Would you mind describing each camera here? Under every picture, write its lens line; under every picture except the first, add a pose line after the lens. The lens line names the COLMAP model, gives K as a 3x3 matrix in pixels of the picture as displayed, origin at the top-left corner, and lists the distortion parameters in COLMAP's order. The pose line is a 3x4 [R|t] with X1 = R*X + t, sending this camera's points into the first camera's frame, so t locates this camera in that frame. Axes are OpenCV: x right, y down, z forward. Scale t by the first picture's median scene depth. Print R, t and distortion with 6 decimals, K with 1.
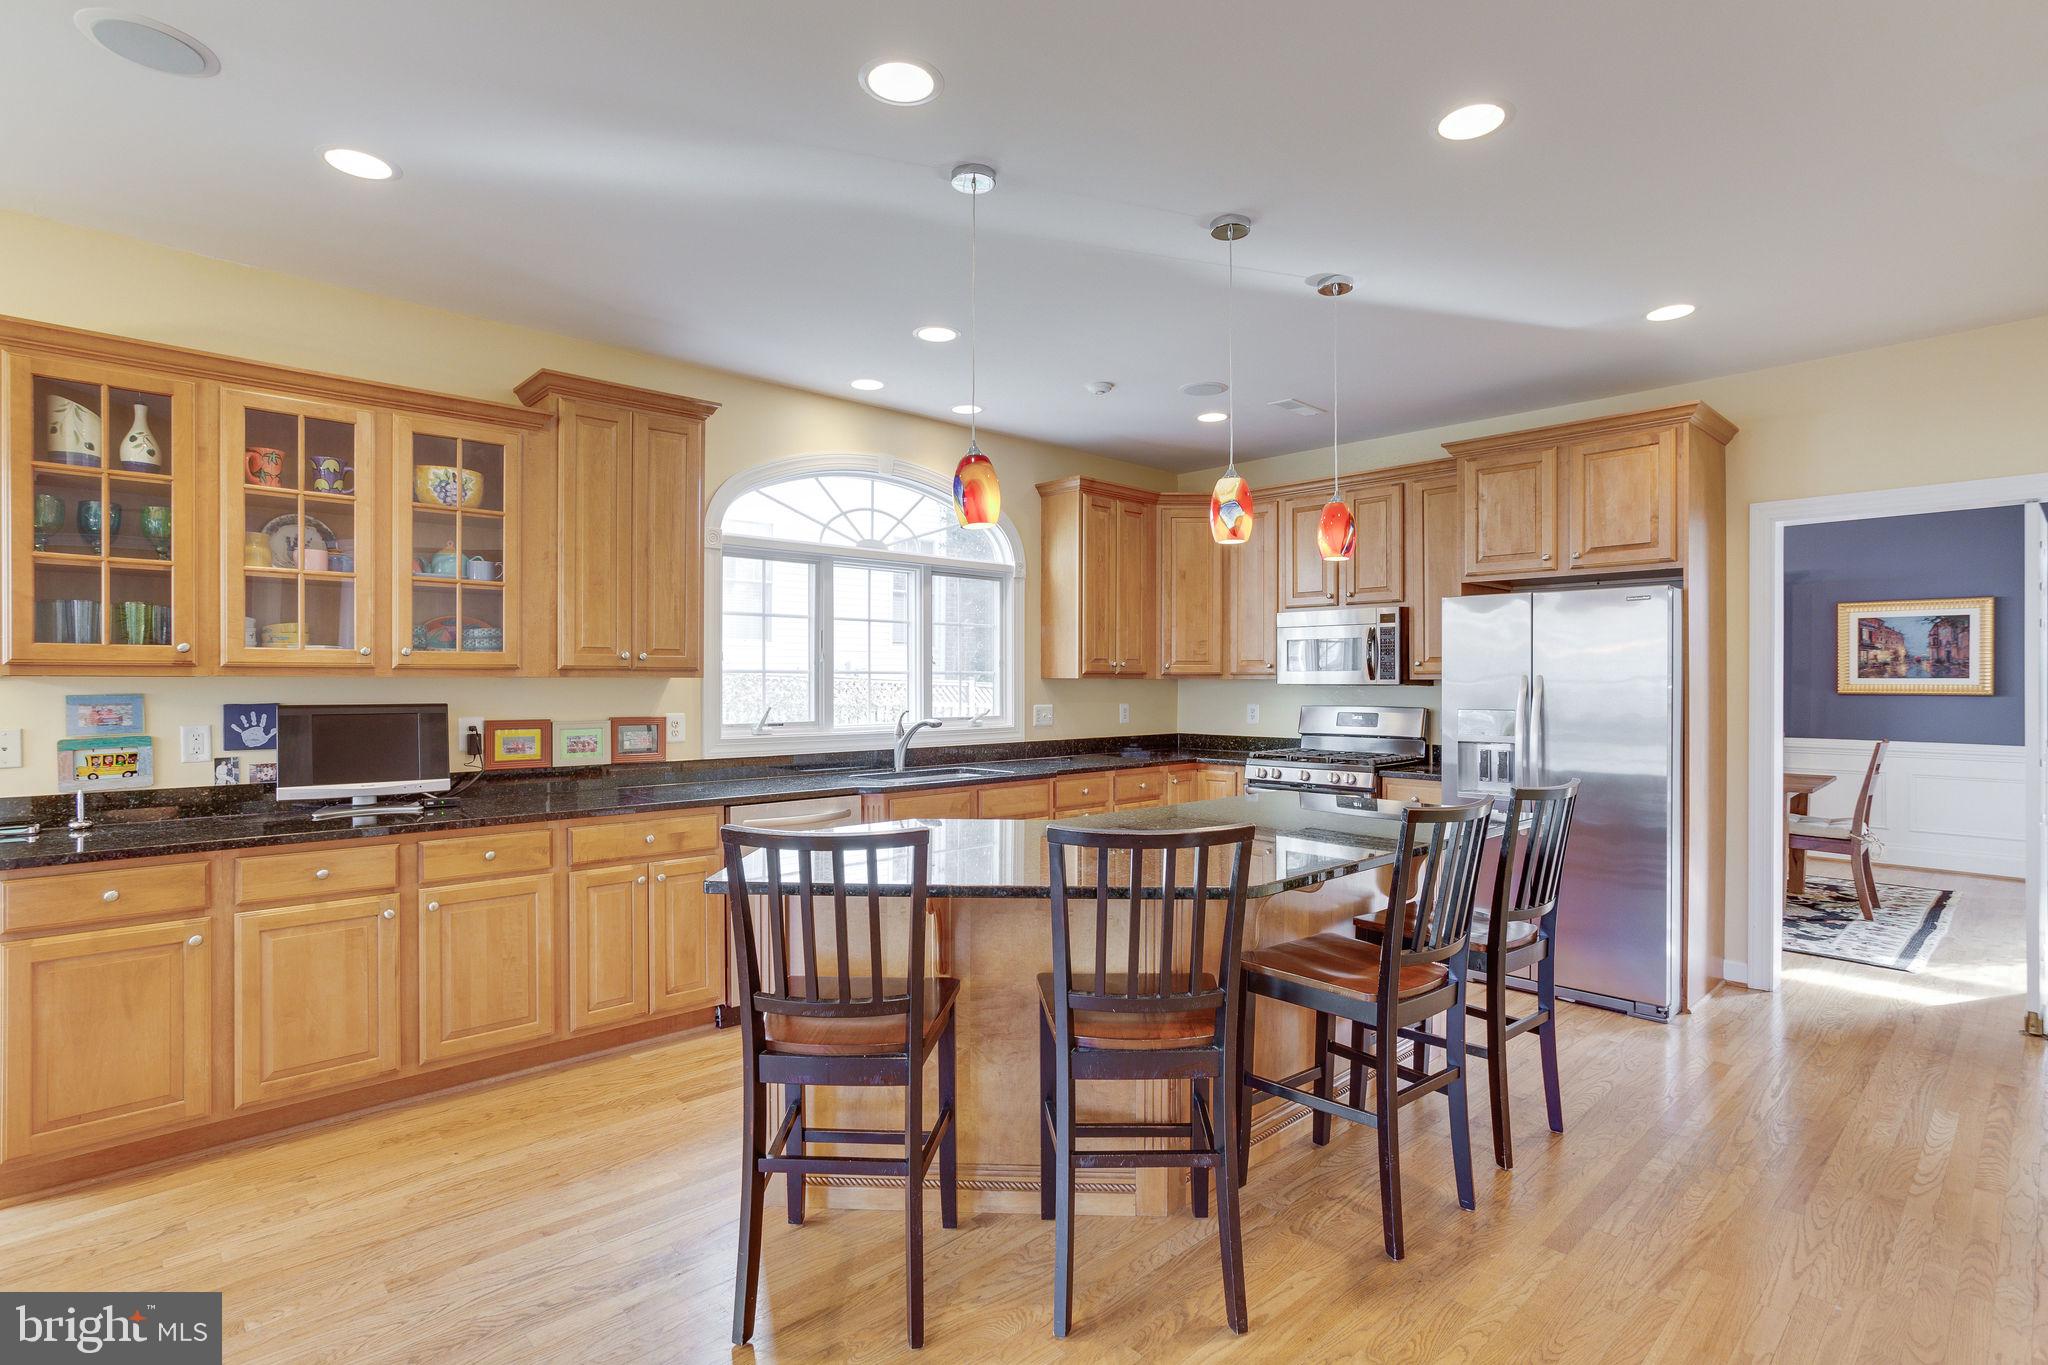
lens RADIAL K [[1019.6, 0, 1028.3], [0, 1019.6, 683.0], [0, 0, 1]] dist [-0.001580, -0.000080]
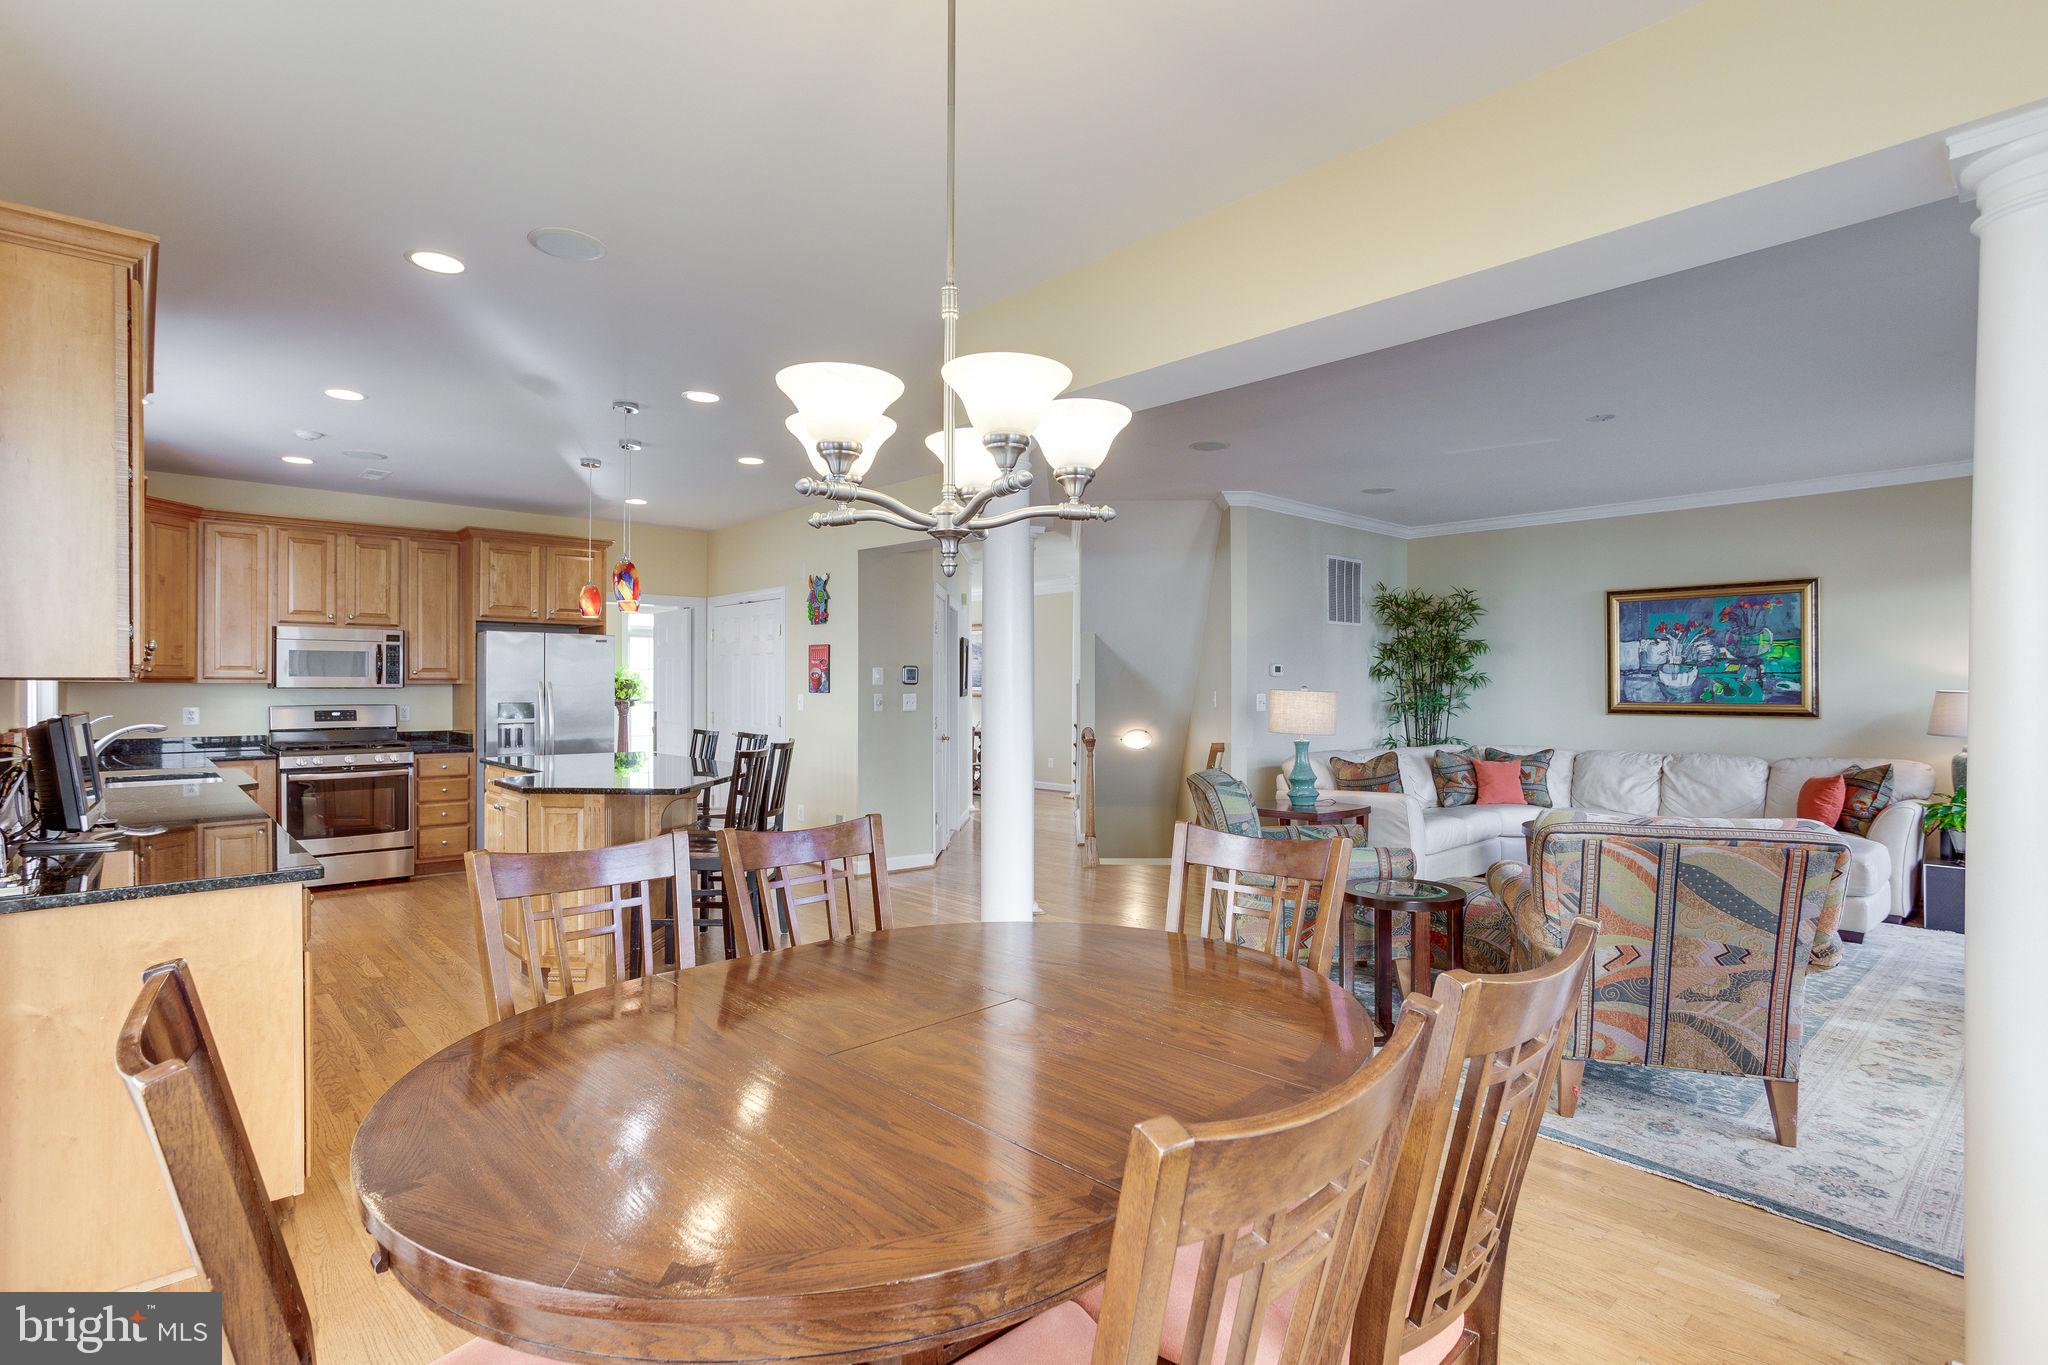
lens RADIAL K [[1019.6, 0, 1026.6], [0, 1019.6, 686.4], [0, 0, 1]] dist [-0.001580, -0.000080]
pose [[0.006926, -0.000534, 0.999976, -1.037530], [0.002061, 0.999998, 0.000519, 0.000644], [-0.999974, 0.002058, 0.006927, 0.168377]]
